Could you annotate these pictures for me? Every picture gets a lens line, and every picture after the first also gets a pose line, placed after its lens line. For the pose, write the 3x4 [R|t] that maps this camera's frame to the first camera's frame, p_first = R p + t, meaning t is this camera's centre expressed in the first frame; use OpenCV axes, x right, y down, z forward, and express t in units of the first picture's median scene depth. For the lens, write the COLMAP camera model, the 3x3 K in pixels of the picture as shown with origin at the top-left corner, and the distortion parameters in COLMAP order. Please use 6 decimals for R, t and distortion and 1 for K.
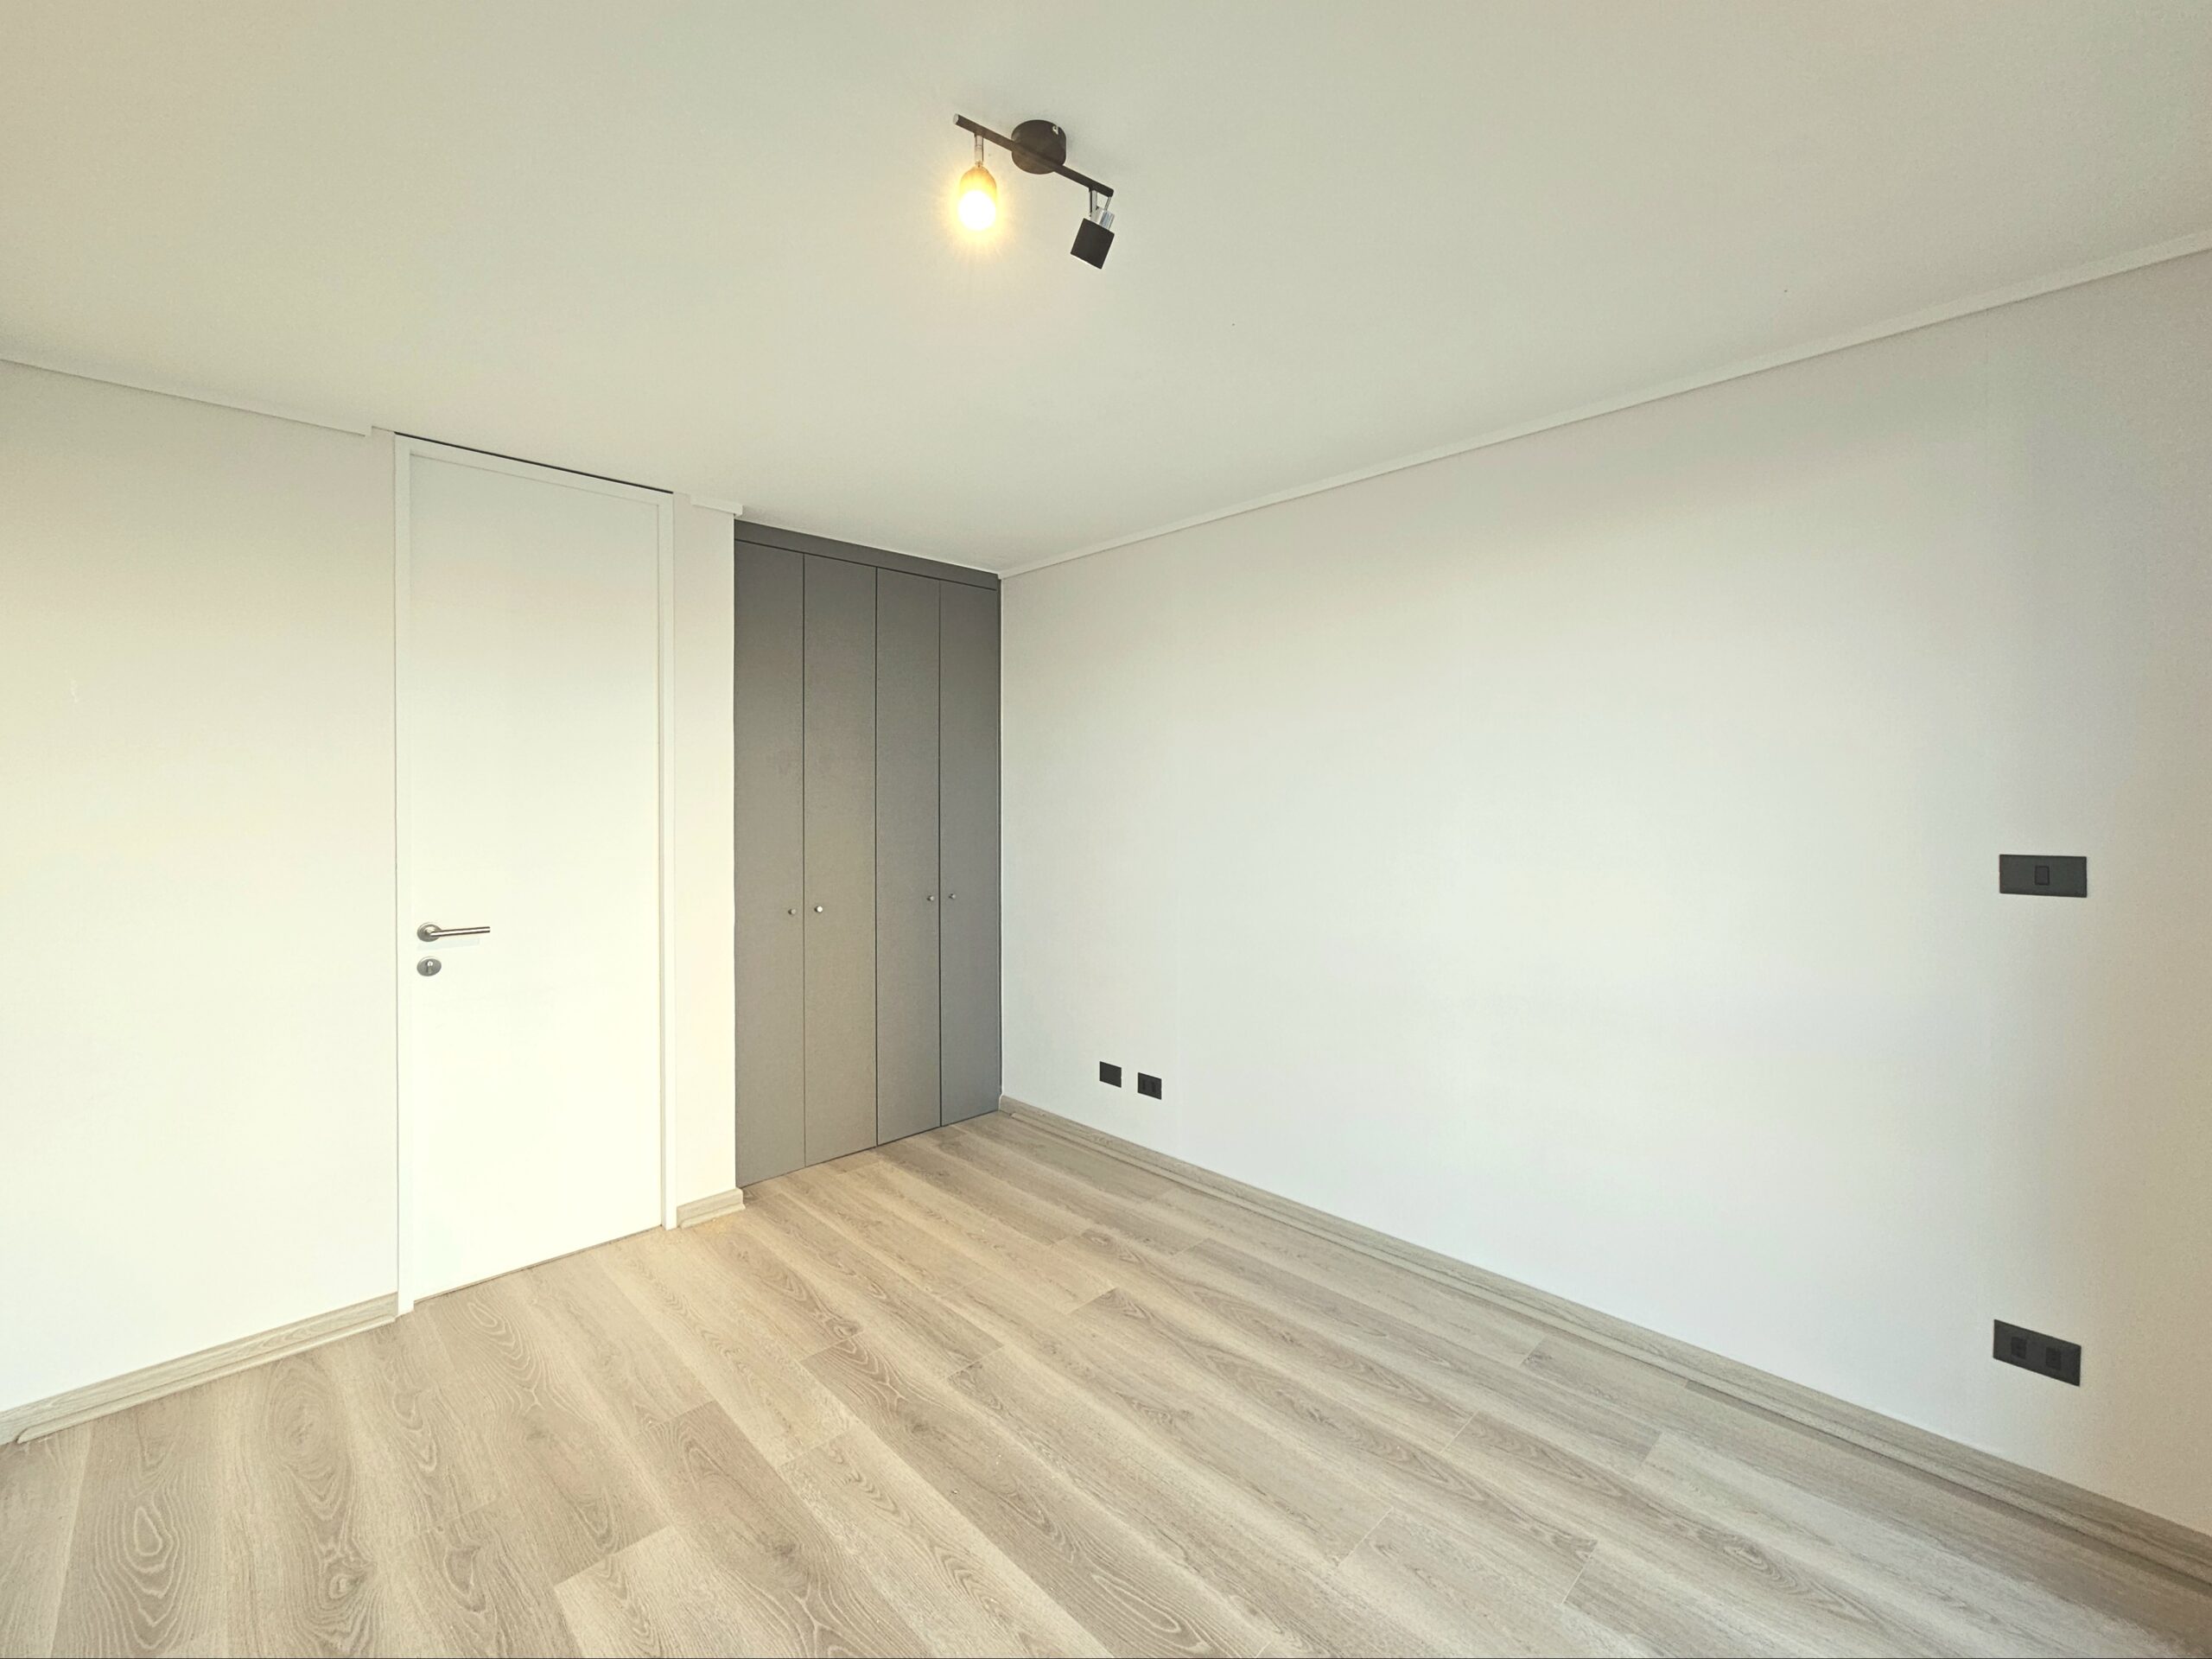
lens RADIAL K [[934.1, 0, 1106.0], [0, 934.1, 829.5], [0, 0, 1]] dist [-0.000204, 0.000474]
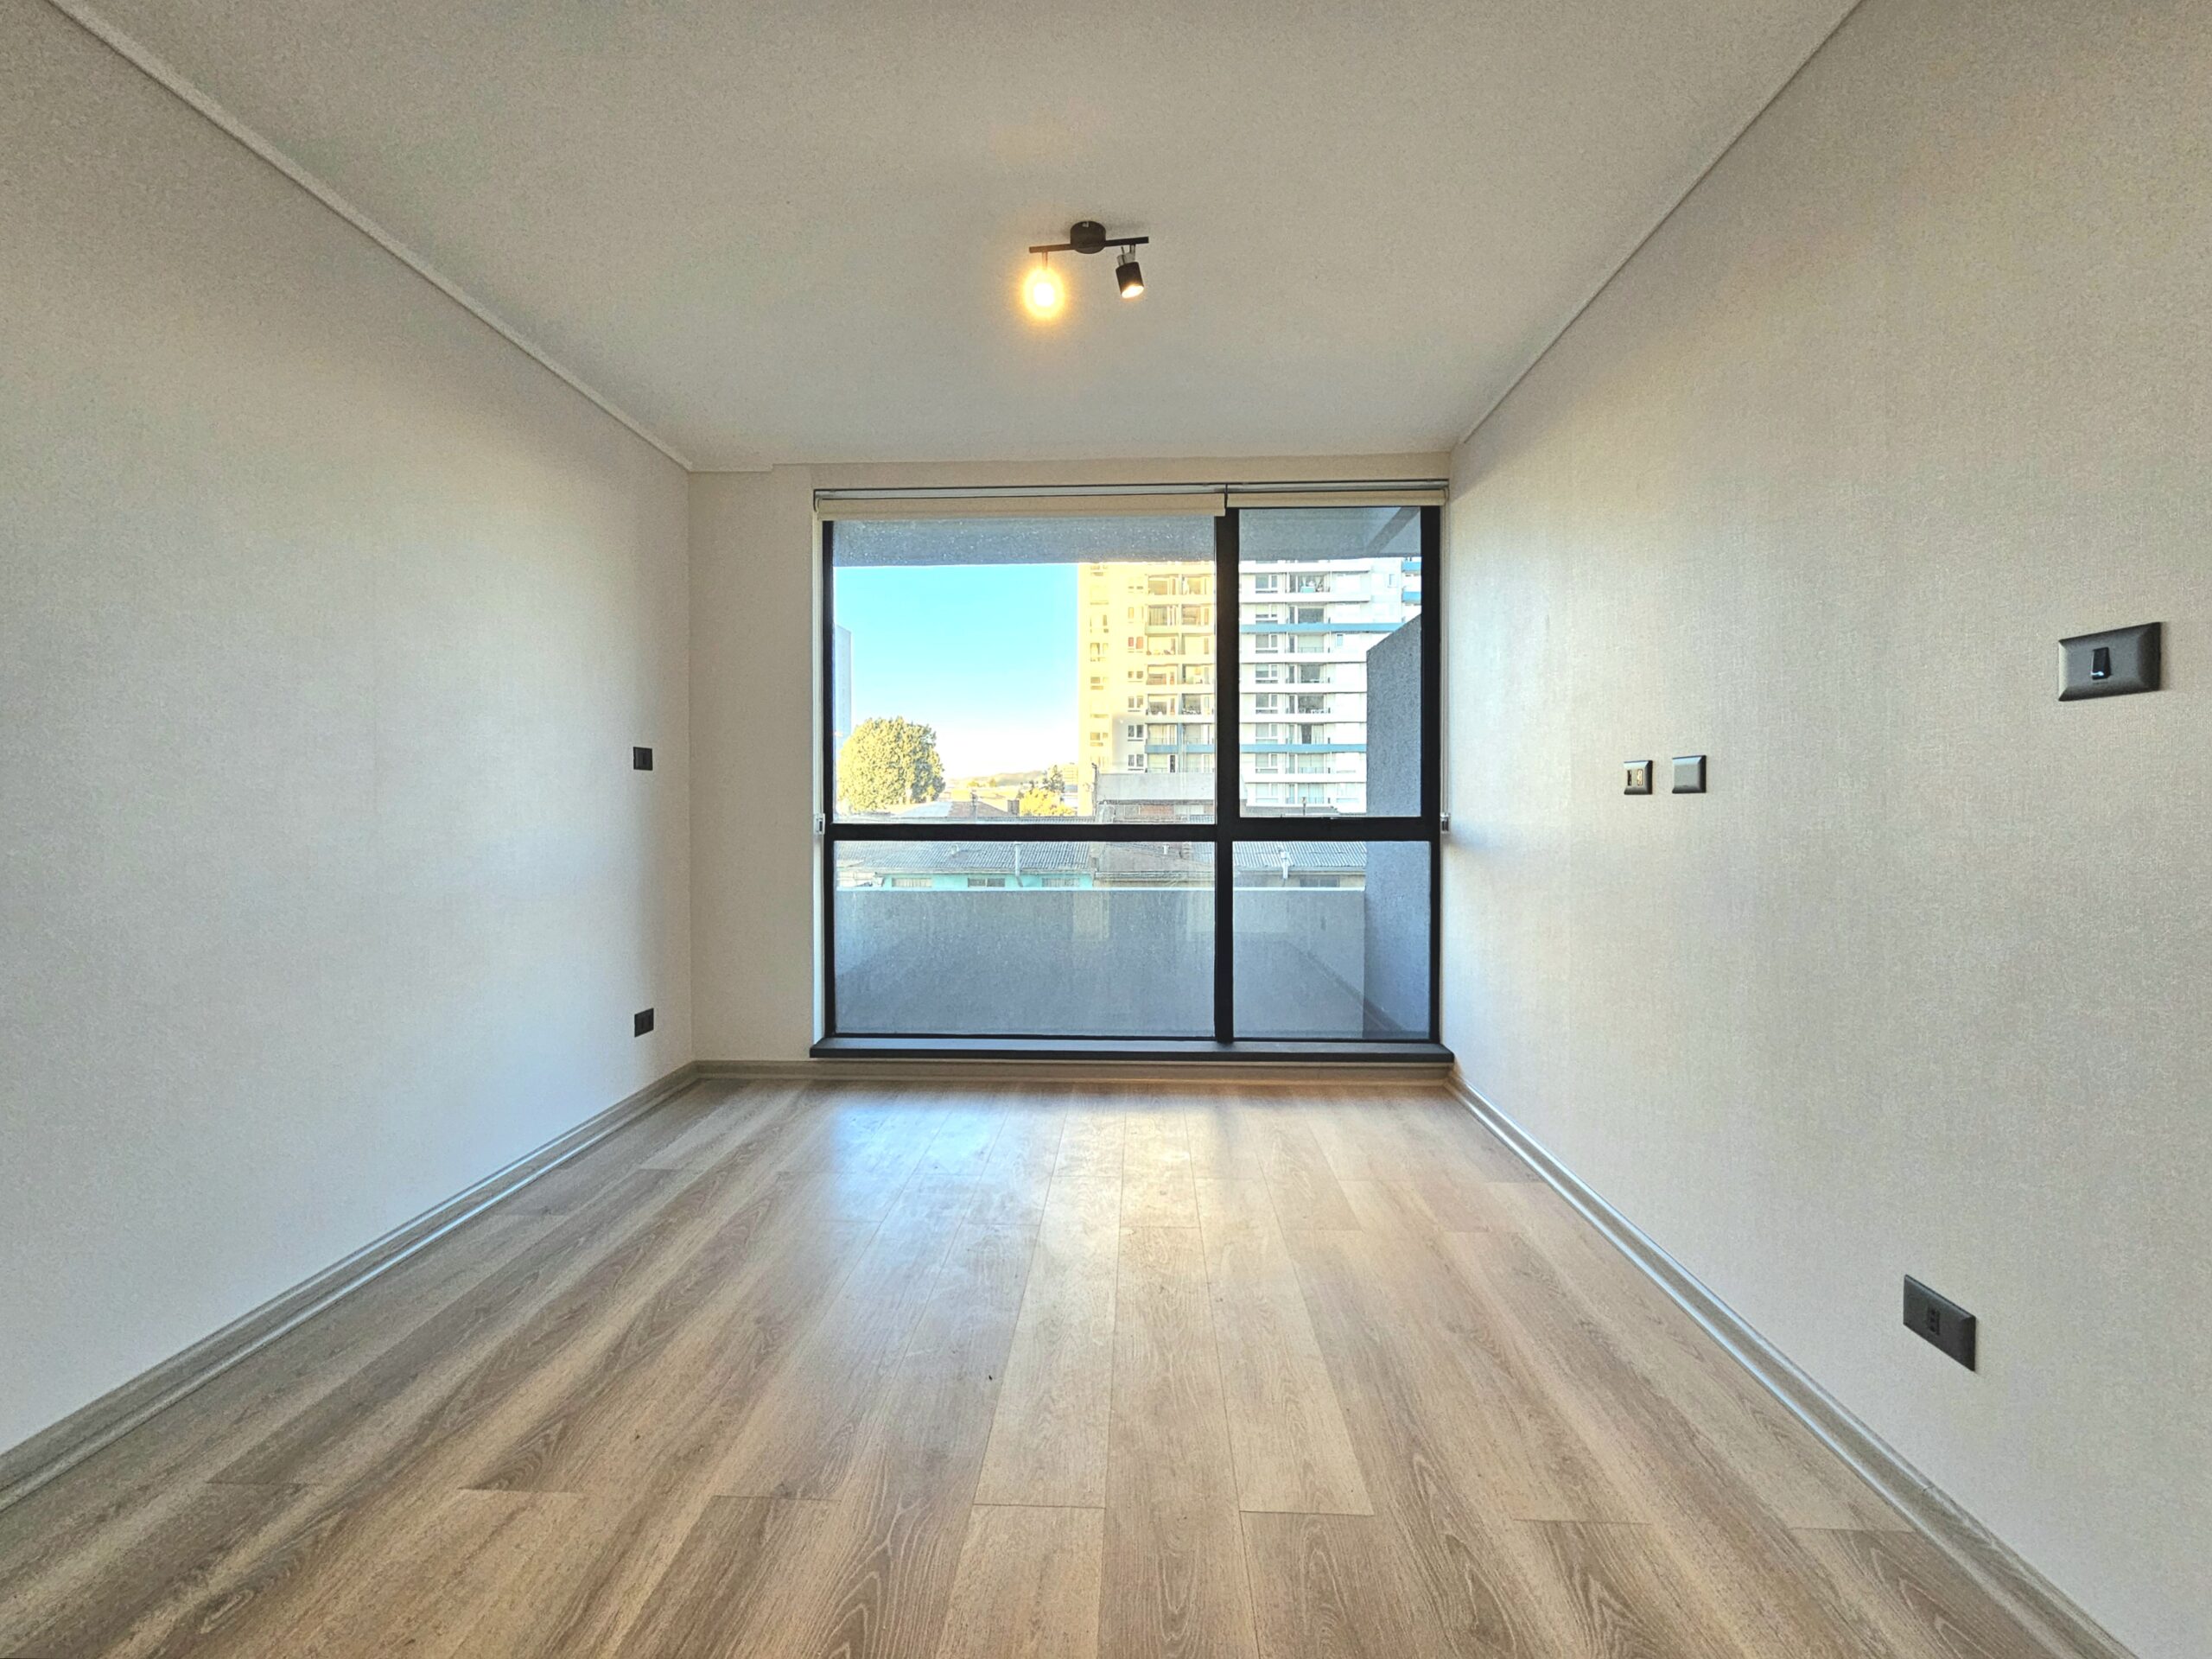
lens RADIAL K [[989.3, 0, 1088.7], [0, 989.3, 826.9], [0, 0, 1]] dist [0.000295, 0.001455]
pose [[-0.685634, -0.006872, 0.727914, -0.749229], [0.031267, 0.998755, 0.038879, 0.098541], [-0.727274, 0.049417, -0.684566, 1.250366]]
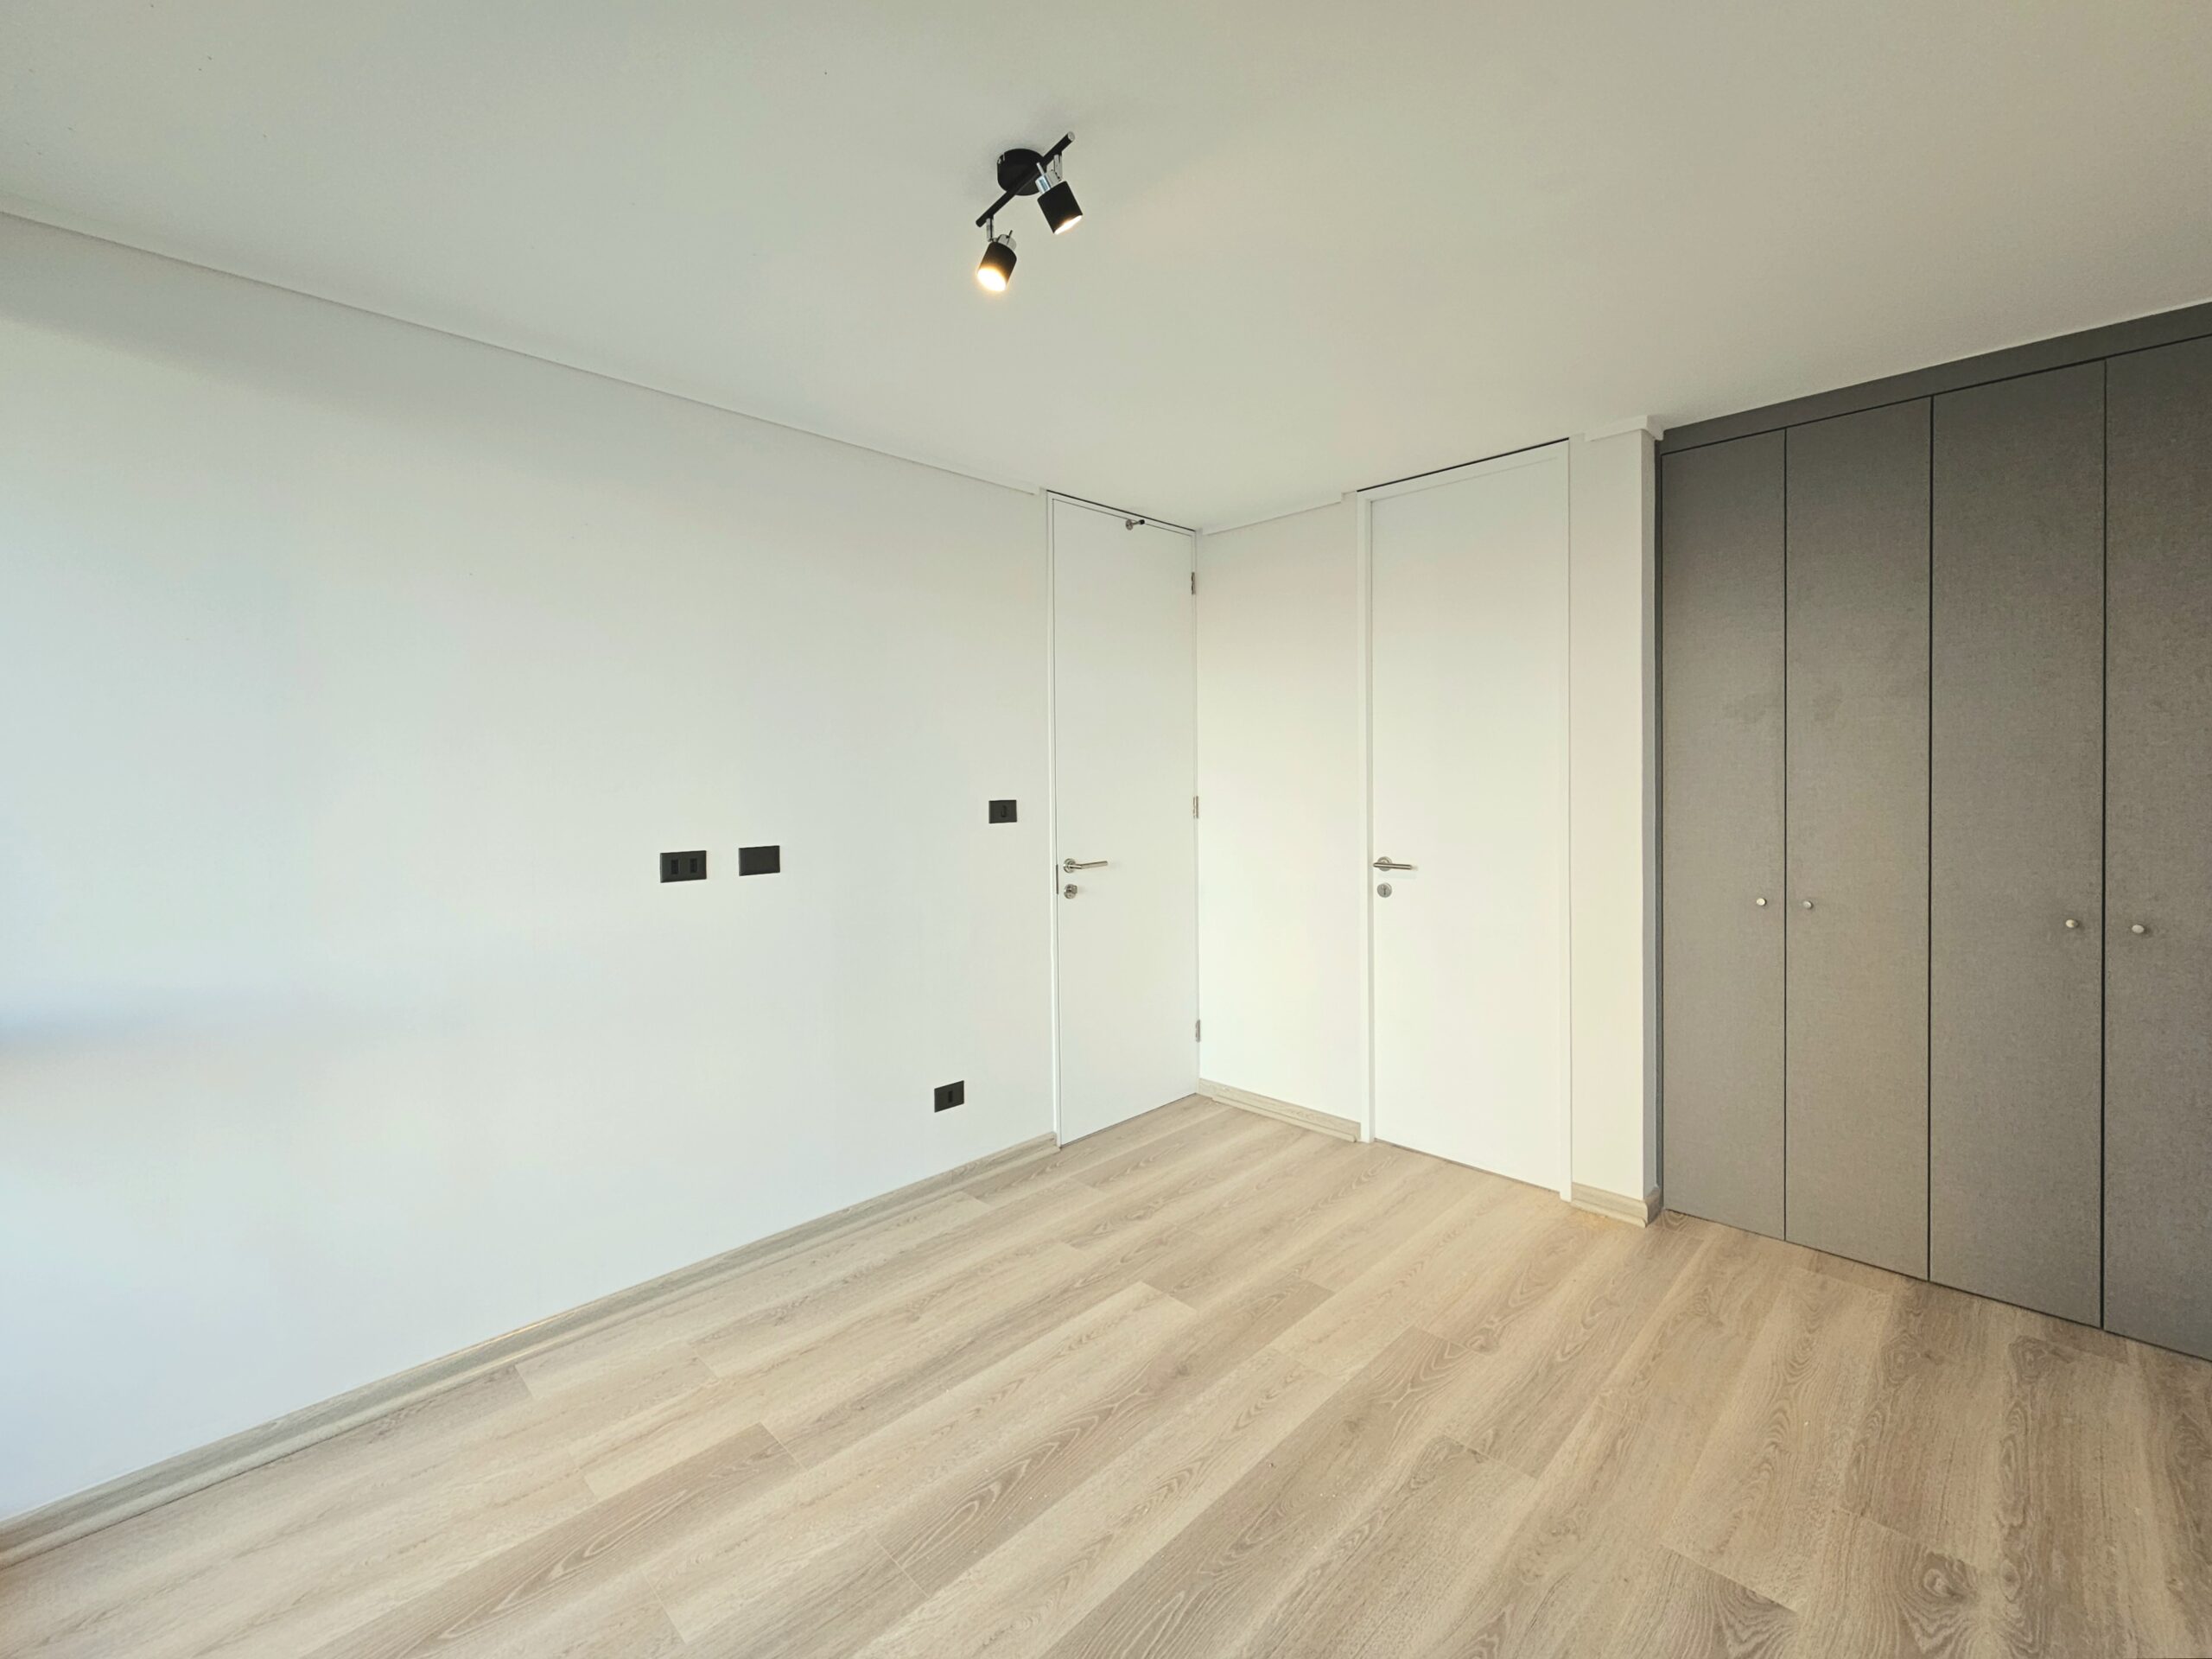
lens RADIAL K [[905.9, 0, 1084.0], [0, 905.9, 830.4], [0, 0, 1]] dist [0.000680, 0.000450]
pose [[0.017893, 0.067559, -0.997555, 0.592372], [-0.024160, 0.997452, 0.067119, -0.018045], [0.999548, 0.022900, 0.019480, 0.607599]]
